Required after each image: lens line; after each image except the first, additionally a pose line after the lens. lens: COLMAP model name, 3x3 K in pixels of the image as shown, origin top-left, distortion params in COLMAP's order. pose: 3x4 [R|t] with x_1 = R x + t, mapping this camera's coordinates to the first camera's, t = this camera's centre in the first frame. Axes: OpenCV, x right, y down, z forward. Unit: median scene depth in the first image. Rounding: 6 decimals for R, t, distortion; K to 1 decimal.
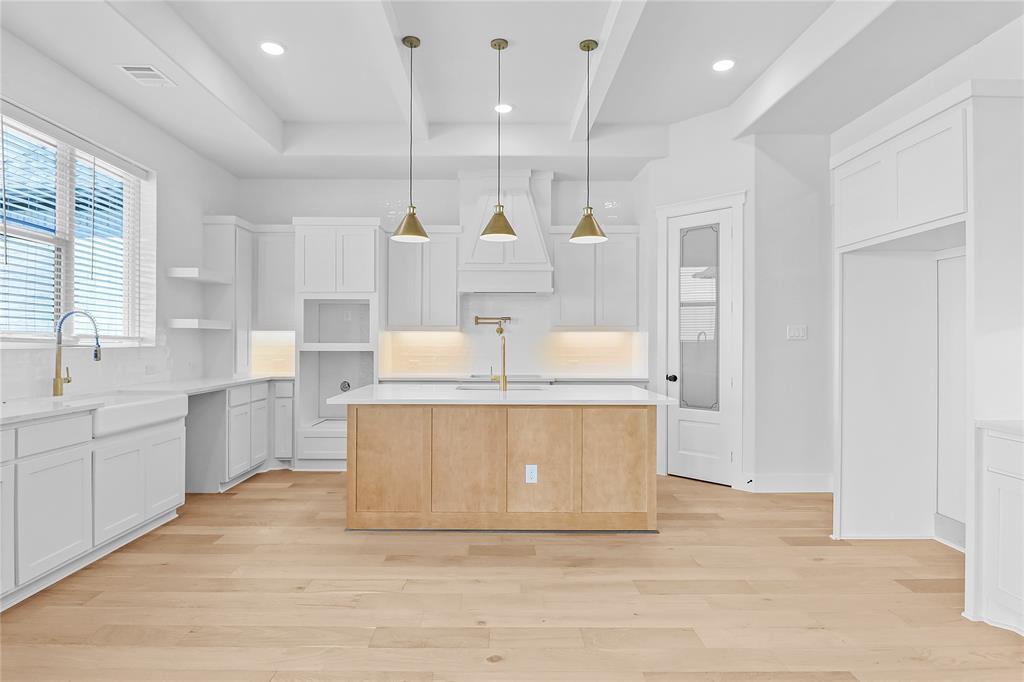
lens RADIAL K [[557.0, 0, 503.0], [0, 557.0, 337.0], [0, 0, 1]] dist [-0.002956, -0.006171]
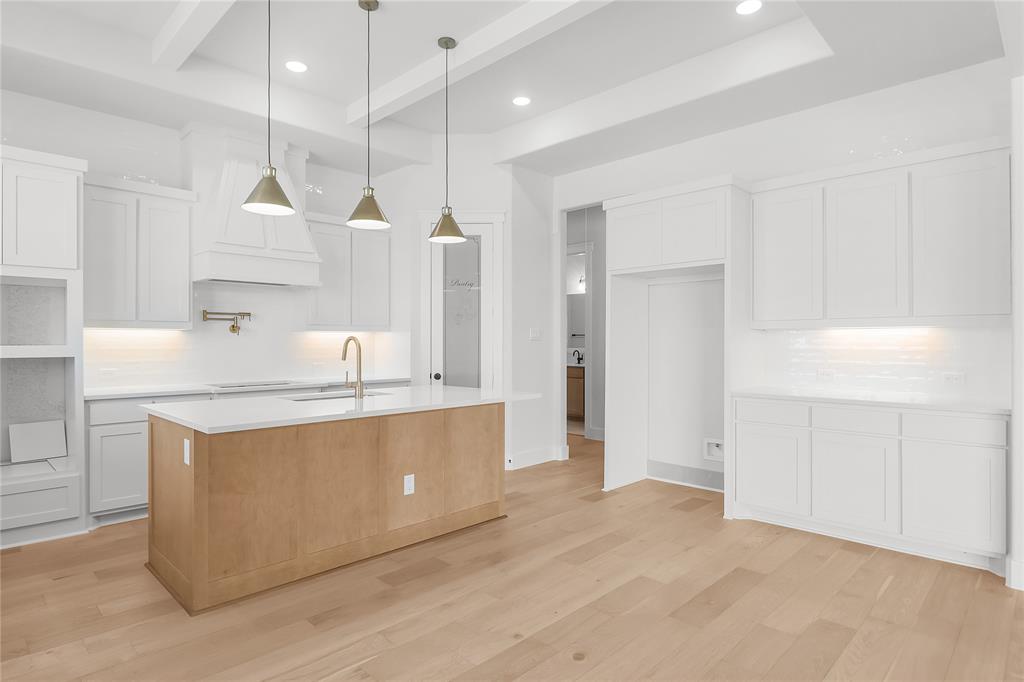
lens RADIAL K [[557.0, 0, 504.5], [0, 557.0, 342.5], [0, 0, 1]] dist [-0.002956, -0.006171]
pose [[0.707202, -0.003329, 0.707004, -0.465385], [-0.004337, 0.999950, 0.009047, -0.000518], [-0.706998, -0.009464, 0.707152, 0.218362]]
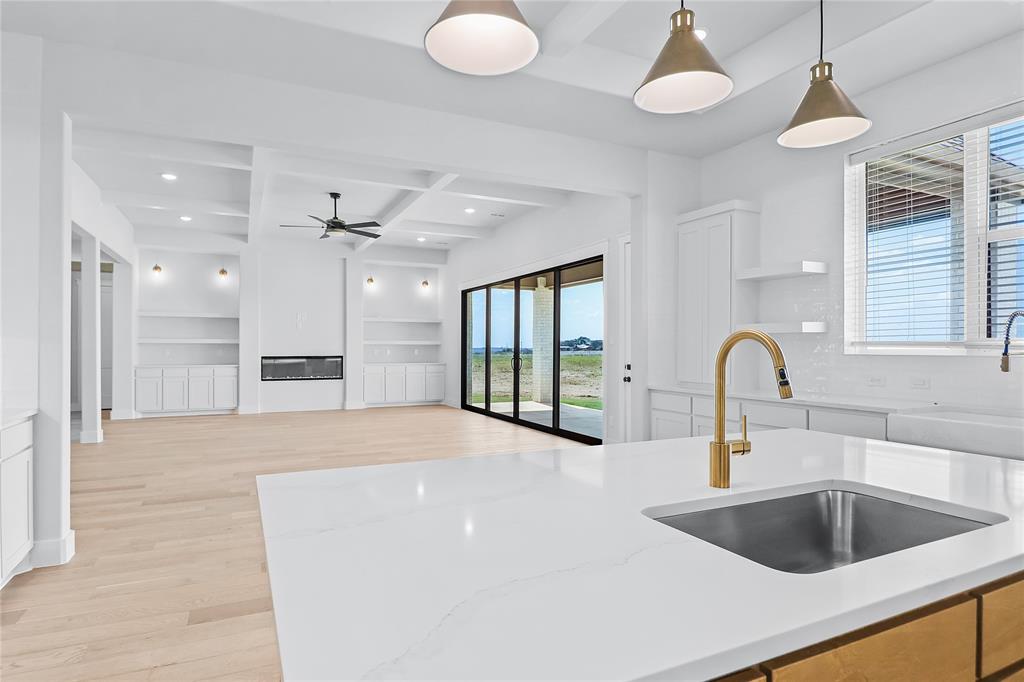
lens RADIAL K [[557.0, 0, 505.2], [0, 557.0, 350.6], [0, 0, 1]] dist [-0.002956, -0.006171]
pose [[-0.906591, -0.002682, -0.422002, 0.272682], [-0.001310, 0.999993, -0.003541, 0.013708], [0.422009, -0.002658, -0.906588, 1.274418]]
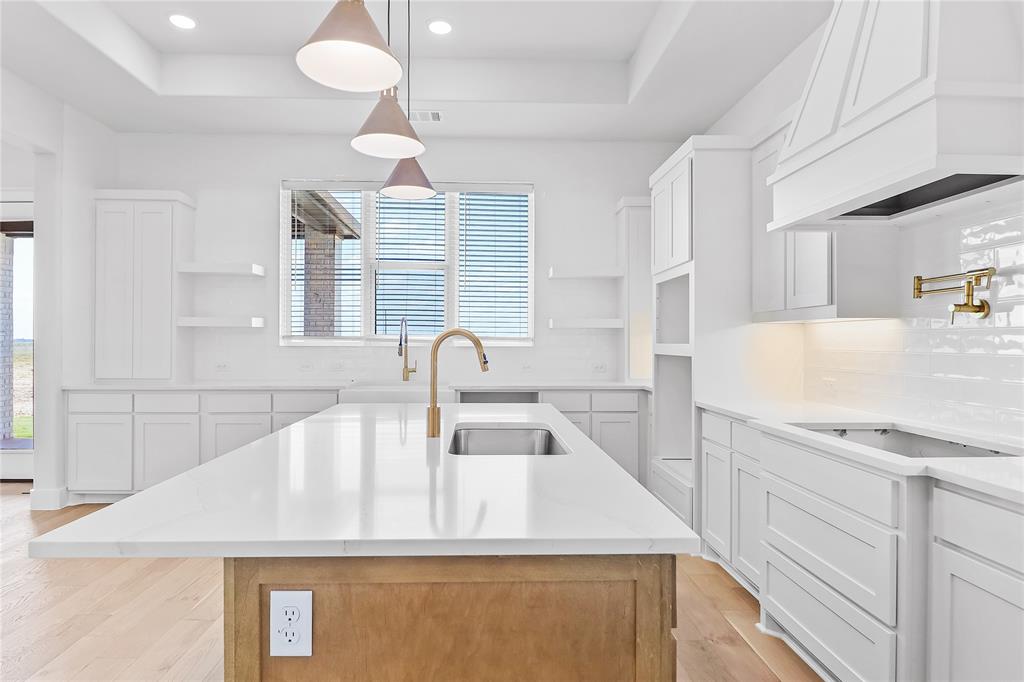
lens RADIAL K [[557.0, 0, 502.2], [0, 557.0, 344.0], [0, 0, 1]] dist [-0.002956, -0.006171]
pose [[0.030035, -0.000254, -0.999549, 0.514198], [0.005258, 0.999986, -0.000096, 0.014075], [0.999535, -0.005253, 0.030036, 1.061581]]
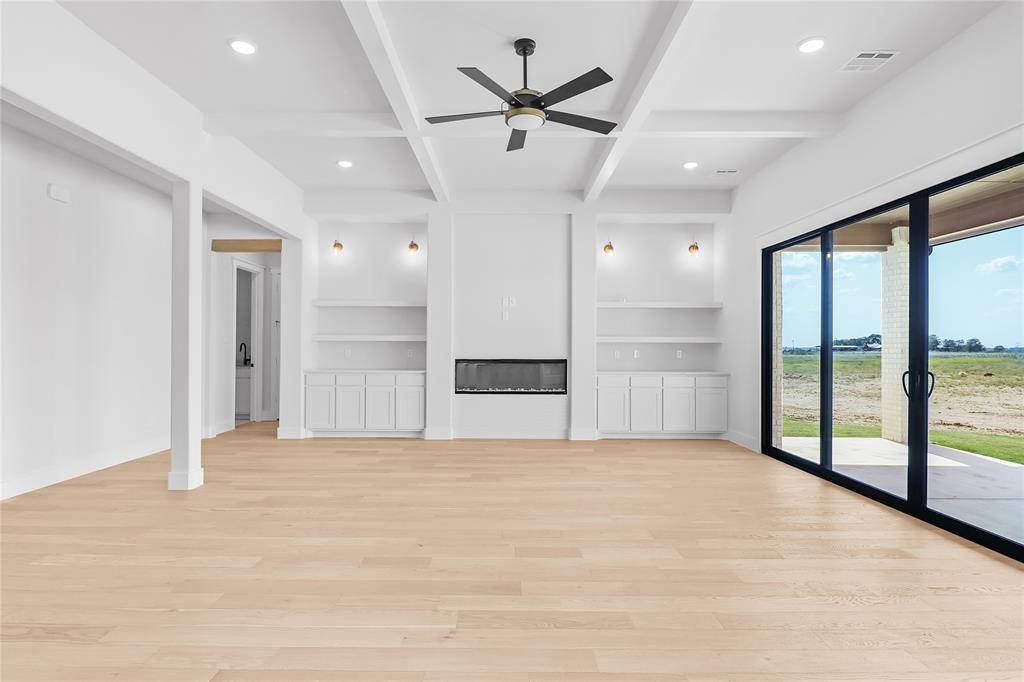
lens RADIAL K [[557.0, 0, 500.0], [0, 557.0, 342.2], [0, 0, 1]] dist [-0.002956, -0.006171]
pose [[-0.999800, -0.007731, 0.018443, 0.017361], [-0.007999, 0.999862, -0.014547, 0.001443], [-0.018328, -0.014692, -0.999724, 0.256404]]
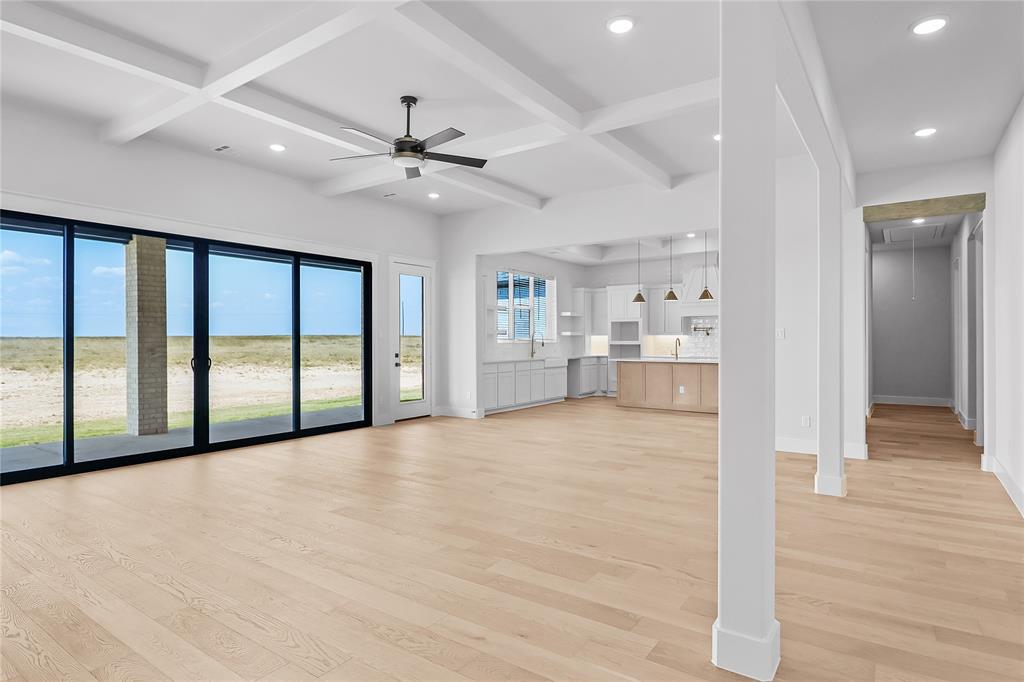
lens RADIAL K [[557.0, 0, 496.6], [0, 557.0, 346.0], [0, 0, 1]] dist [-0.002956, -0.006171]
pose [[0.803742, 0.001497, -0.594976, 0.865942], [0.009251, 0.999845, 0.015012, -0.009996], [0.594906, -0.017570, 0.803603, -1.557006]]
